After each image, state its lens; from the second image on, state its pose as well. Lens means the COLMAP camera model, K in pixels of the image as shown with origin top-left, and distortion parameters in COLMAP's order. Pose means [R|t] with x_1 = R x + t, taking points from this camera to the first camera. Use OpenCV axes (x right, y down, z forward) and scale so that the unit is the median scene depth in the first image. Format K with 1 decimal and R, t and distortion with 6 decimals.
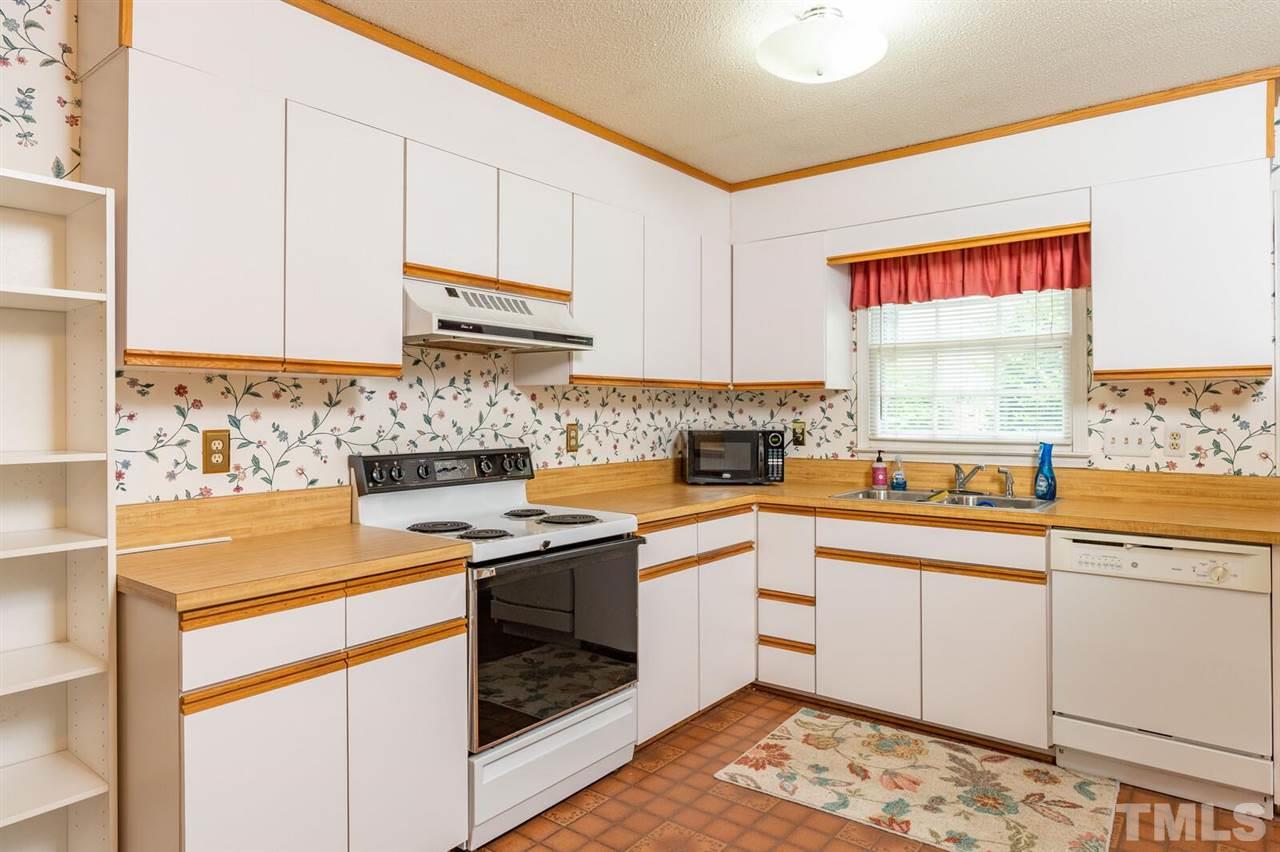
lens RADIAL K [[764.8, 0, 626.0], [0, 764.8, 403.6], [0, 0, 1]] dist [-0.006116, 0.003686]
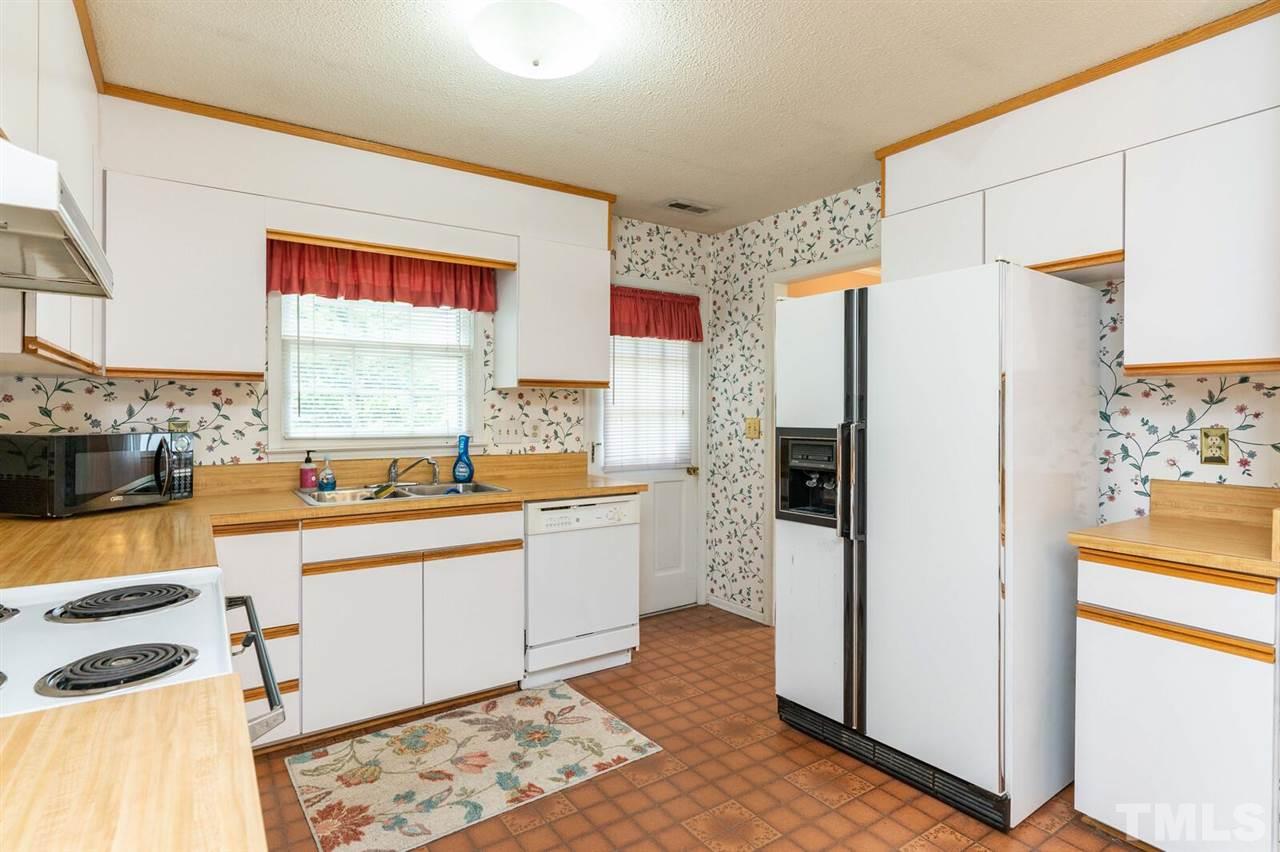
lens RADIAL K [[654.7, 0, 636.2], [0, 654.7, 417.3], [0, 0, 1]] dist [-0.002245, 0.002232]
pose [[0.296641, -0.006037, 0.954970, -0.375302], [-0.015203, 0.999823, 0.011043, 0.007155], [-0.954868, -0.017795, 0.296497, 0.460416]]
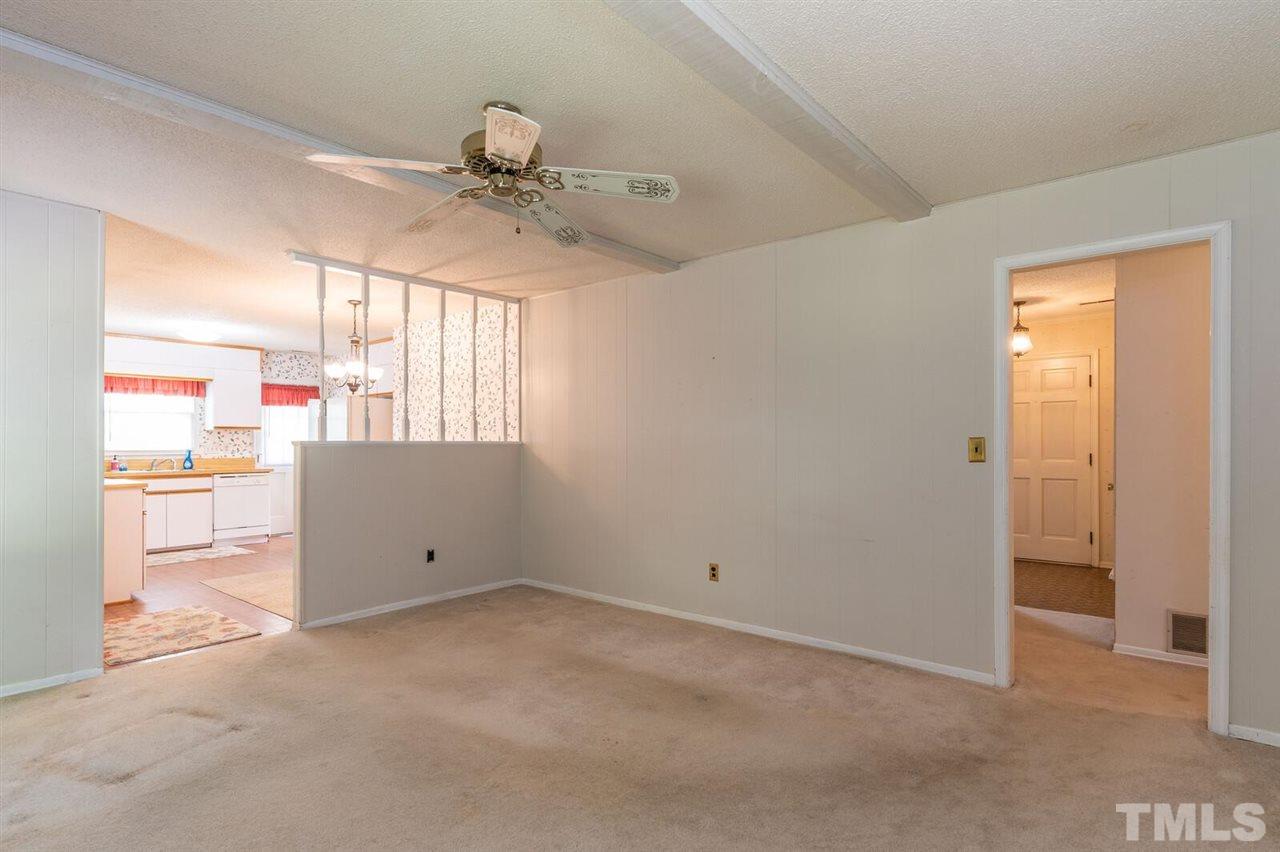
lens RADIAL K [[654.7, 0, 636.6], [0, 654.7, 436.2], [0, 0, 1]] dist [-0.002245, 0.002232]
pose [[0.023089, 0.011922, 0.999662, -1.972715], [-0.006383, 0.999910, -0.011777, 0.019055], [-0.999713, -0.006109, 0.023163, -0.778610]]
